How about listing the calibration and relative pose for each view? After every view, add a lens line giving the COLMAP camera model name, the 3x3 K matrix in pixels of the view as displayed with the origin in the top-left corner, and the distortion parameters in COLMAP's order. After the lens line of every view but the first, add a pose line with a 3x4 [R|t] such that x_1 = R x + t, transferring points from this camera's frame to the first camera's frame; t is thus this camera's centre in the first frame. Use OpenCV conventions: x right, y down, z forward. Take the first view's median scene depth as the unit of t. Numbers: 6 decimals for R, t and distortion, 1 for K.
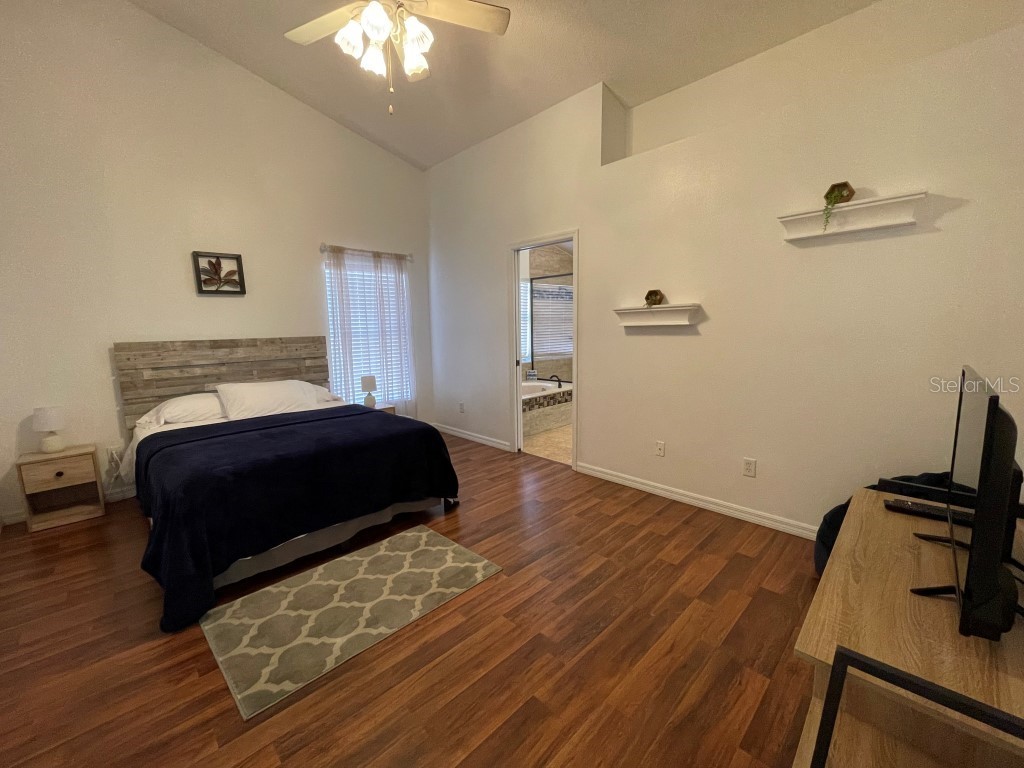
lens RADIAL K [[417.3, 0, 512.0], [0, 417.3, 384.0], [0, 0, 1]] dist [0.000259, 0.000038]
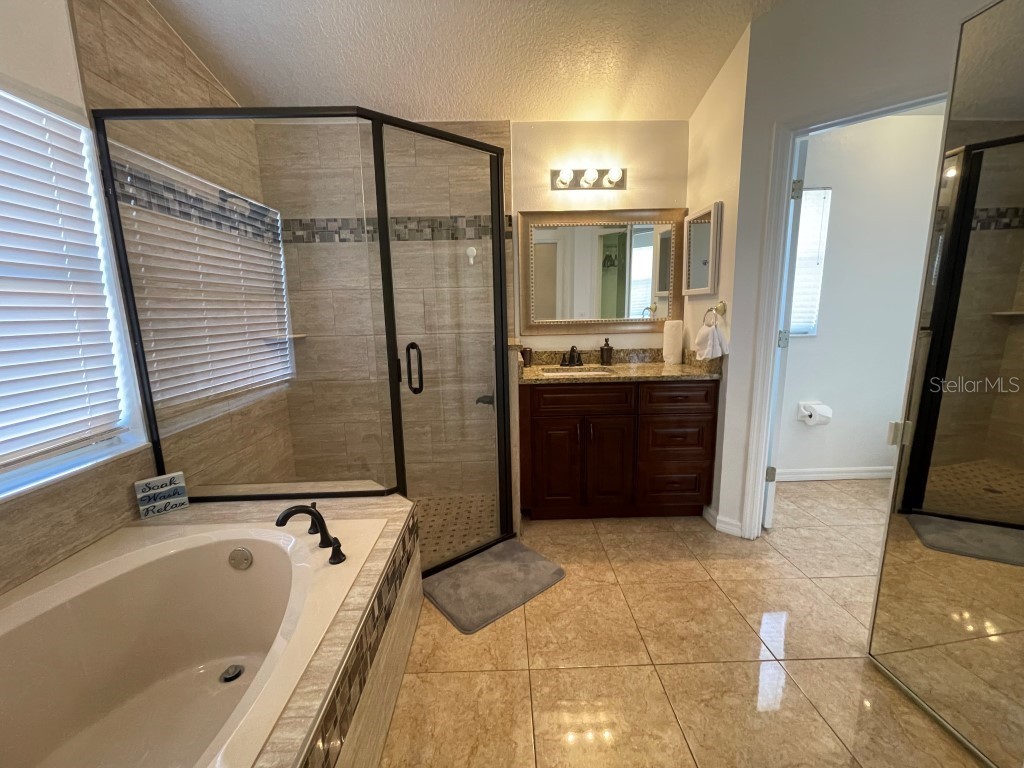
lens RADIAL K [[417.3, 0, 512.0], [0, 417.3, 384.0], [0, 0, 1]] dist [0.000259, 0.000038]
pose [[0.685581, -0.121074, 0.717857, 0.018319], [0.100872, 0.992360, 0.071035, -0.087604], [-0.720974, 0.023712, 0.692557, 0.649271]]
